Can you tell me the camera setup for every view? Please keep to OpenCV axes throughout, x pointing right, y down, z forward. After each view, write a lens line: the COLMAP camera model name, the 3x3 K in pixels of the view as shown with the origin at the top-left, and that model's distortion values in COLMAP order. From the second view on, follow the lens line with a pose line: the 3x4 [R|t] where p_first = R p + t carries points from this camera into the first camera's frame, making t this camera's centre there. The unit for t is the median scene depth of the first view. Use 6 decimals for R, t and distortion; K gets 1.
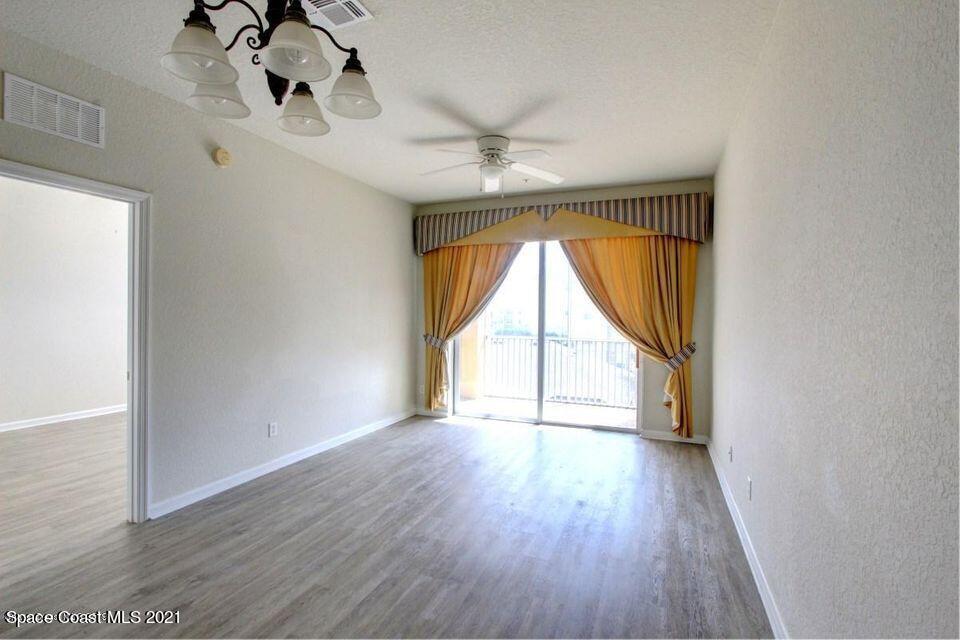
lens RADIAL K [[442.7, 0, 479.6], [0, 442.7, 319.0], [0, 0, 1]] dist [-0.003670, 0.000735]
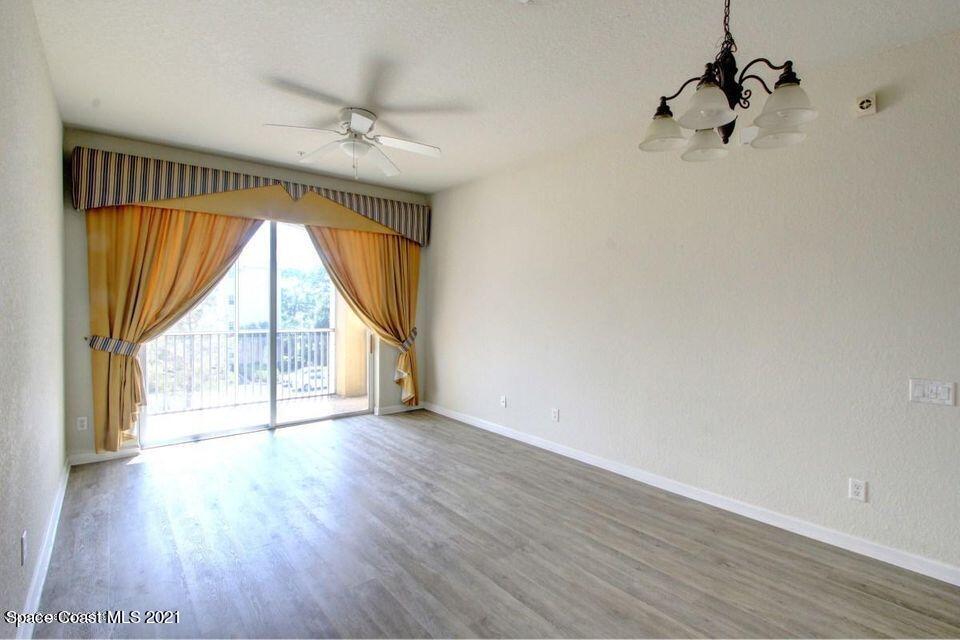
lens RADIAL K [[442.7, 0, 479.1], [0, 442.7, 314.0], [0, 0, 1]] dist [-0.003670, 0.000735]
pose [[0.497763, -0.026306, 0.866914, -0.448163], [0.002287, 0.999576, 0.029019, -0.017024], [-0.867310, -0.012462, 0.497612, 0.224550]]
